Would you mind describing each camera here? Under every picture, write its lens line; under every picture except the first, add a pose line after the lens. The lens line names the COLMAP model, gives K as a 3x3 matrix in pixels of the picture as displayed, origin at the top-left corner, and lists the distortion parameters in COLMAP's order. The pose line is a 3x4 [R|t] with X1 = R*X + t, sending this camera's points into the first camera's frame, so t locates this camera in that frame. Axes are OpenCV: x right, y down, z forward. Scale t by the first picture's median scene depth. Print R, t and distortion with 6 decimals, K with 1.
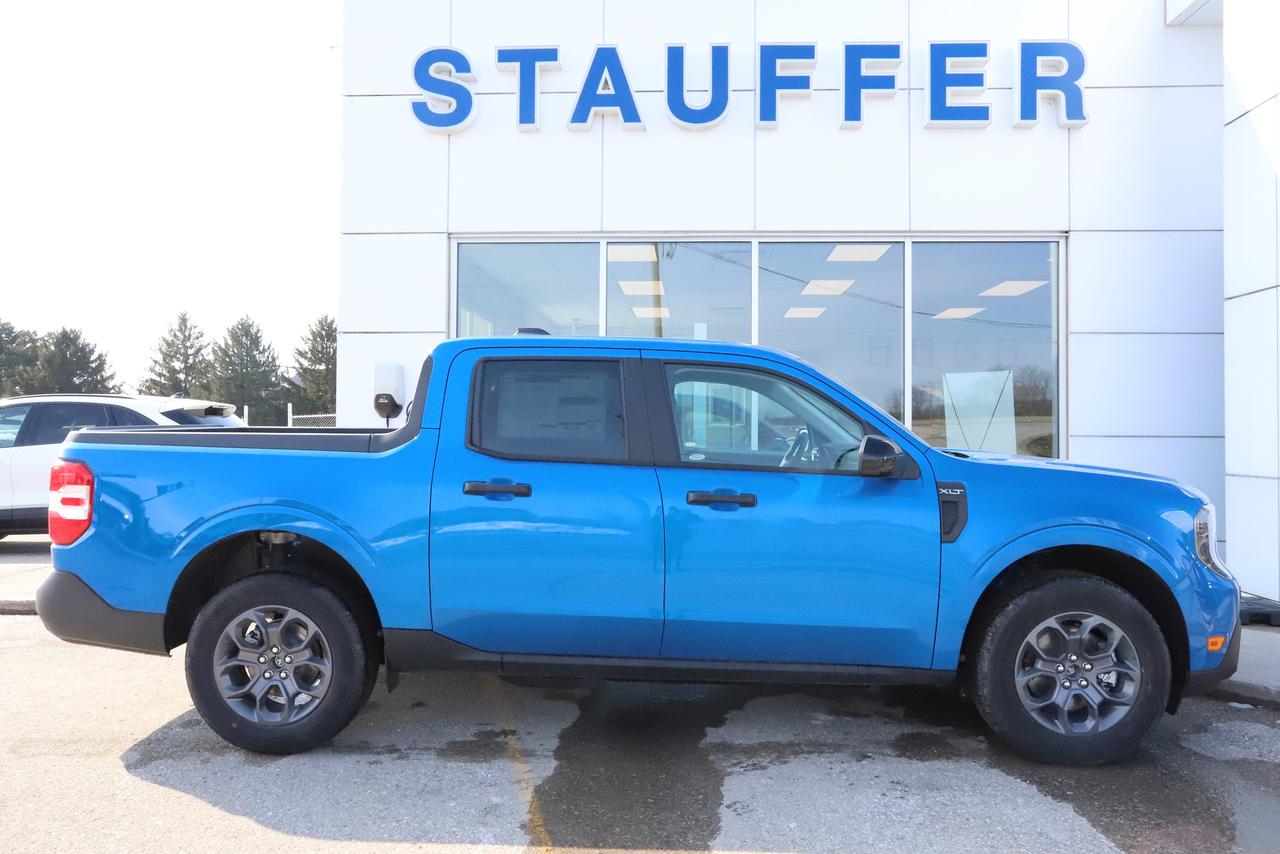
lens RADIAL K [[876.8, 0, 643.5], [0, 876.8, 423.6], [0, 0, 1]] dist [-0.002263, 0.010379]
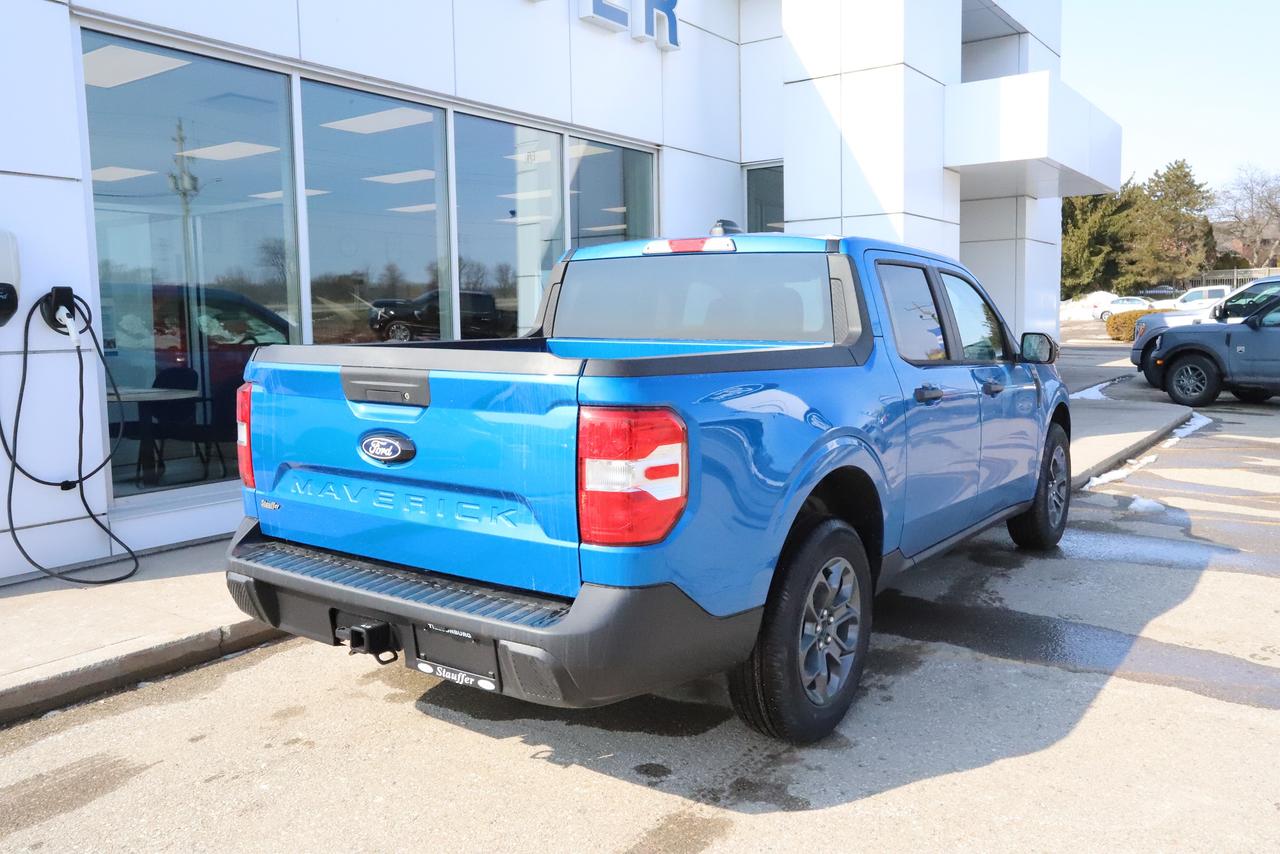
lens RADIAL K [[1001.8, 0, 638.1], [0, 1001.8, 428.4], [0, 0, 1]] dist [-0.004355, 0.010280]
pose [[0.535678, -0.104788, 0.837896, -1.290876], [0.010616, 0.993028, 0.117402, -0.025325], [-0.844356, -0.053994, 0.533055, 0.663212]]
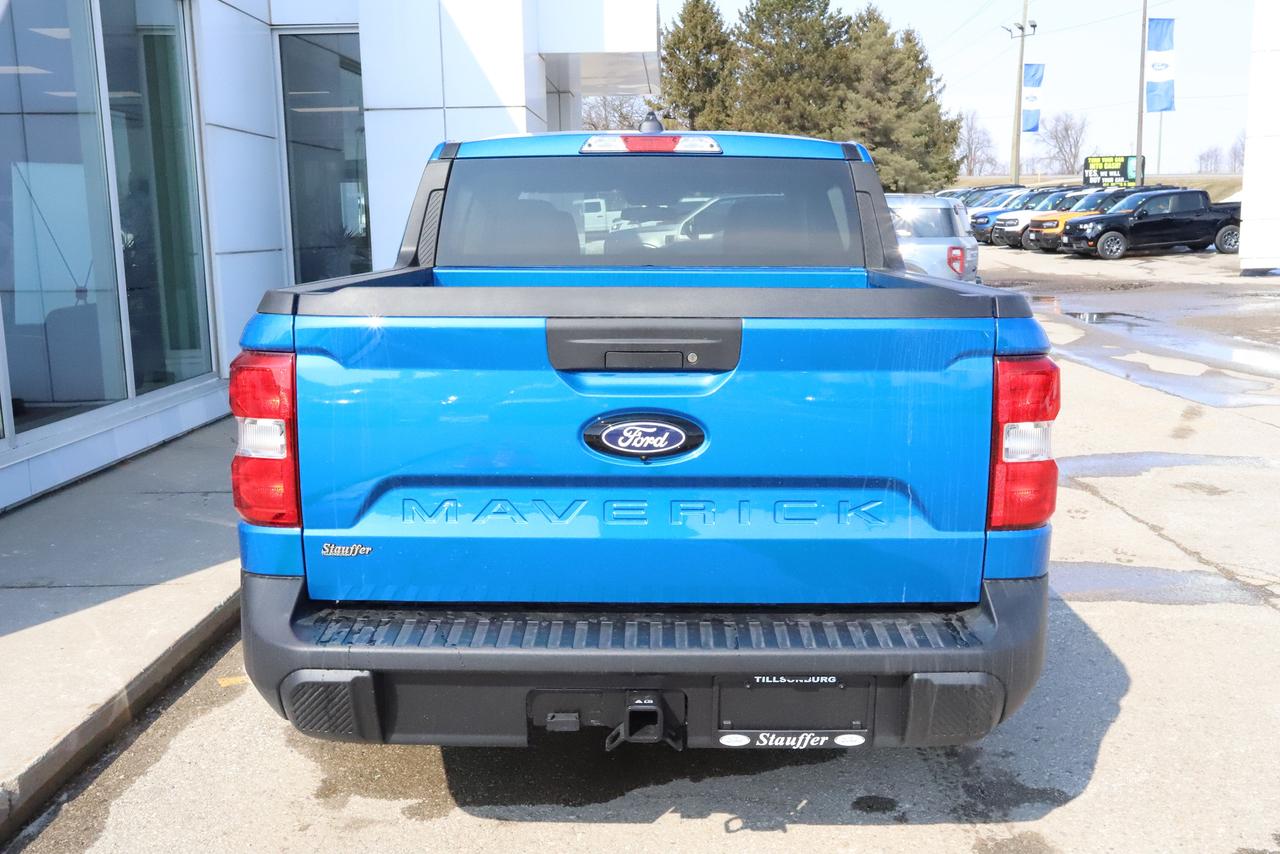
lens RADIAL K [[1212.7, 0, 639.7], [0, 1212.7, 426.8], [0, 0, 1]] dist [0.028790, 0.000000]
pose [[-0.030611, -0.170488, 0.984884, -1.376979], [0.005829, 0.985299, 0.170741, -0.035414], [-0.999514, 0.010968, -0.029167, 1.298334]]
